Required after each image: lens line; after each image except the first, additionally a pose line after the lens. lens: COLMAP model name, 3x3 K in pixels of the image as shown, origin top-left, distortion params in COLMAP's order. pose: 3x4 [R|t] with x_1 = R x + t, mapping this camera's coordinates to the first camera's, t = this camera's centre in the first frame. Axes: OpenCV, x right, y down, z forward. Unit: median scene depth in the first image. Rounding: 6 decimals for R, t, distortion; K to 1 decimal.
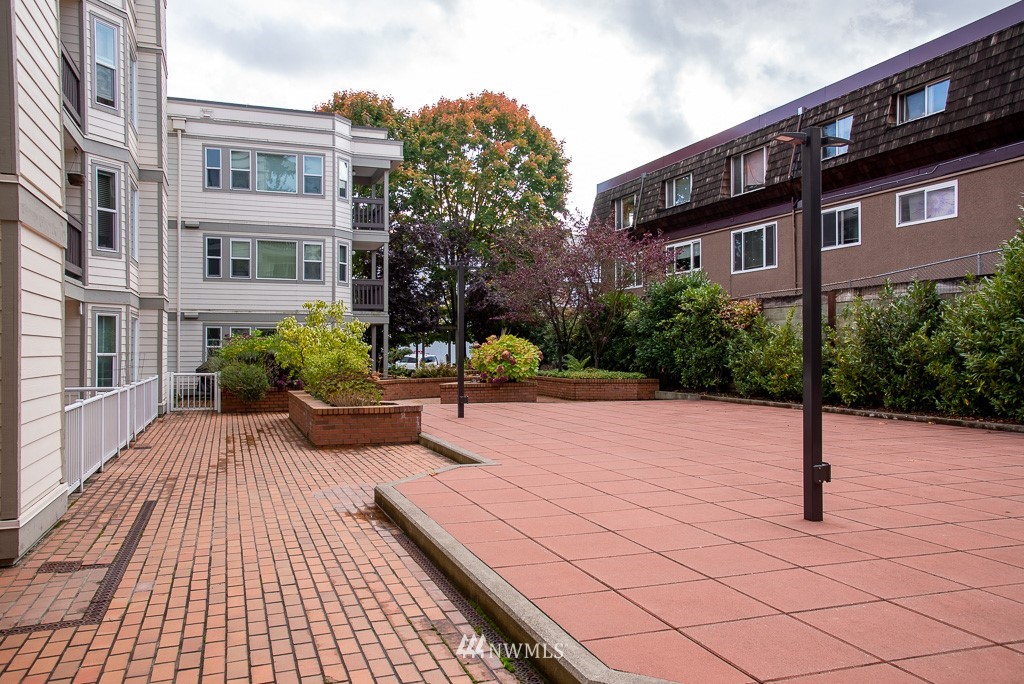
lens RADIAL K [[788.5, 0, 512.6], [0, 788.5, 346.4], [0, 0, 1]] dist [0.013755, 0.003141]
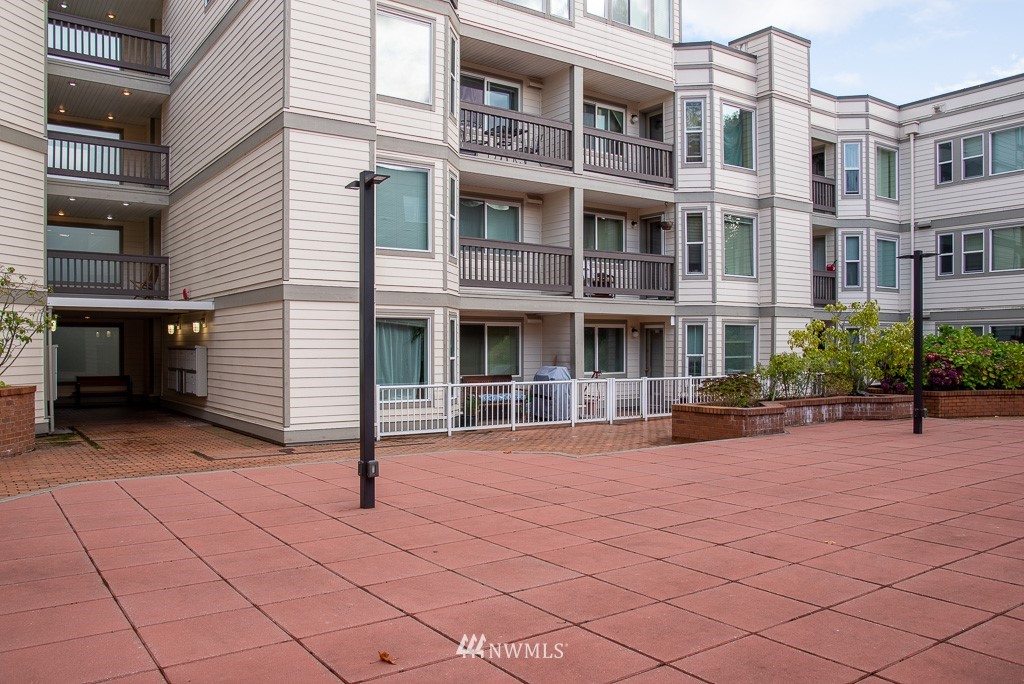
lens RADIAL K [[773.8, 0, 508.4], [0, 773.8, 351.9], [0, 0, 1]] dist [-0.044724, 0.033408]
pose [[0.264102, 0.004414, -0.964485, 0.391247], [0.007582, 0.999949, 0.006653, -0.003675], [0.964465, -0.009069, 0.264055, 0.237155]]
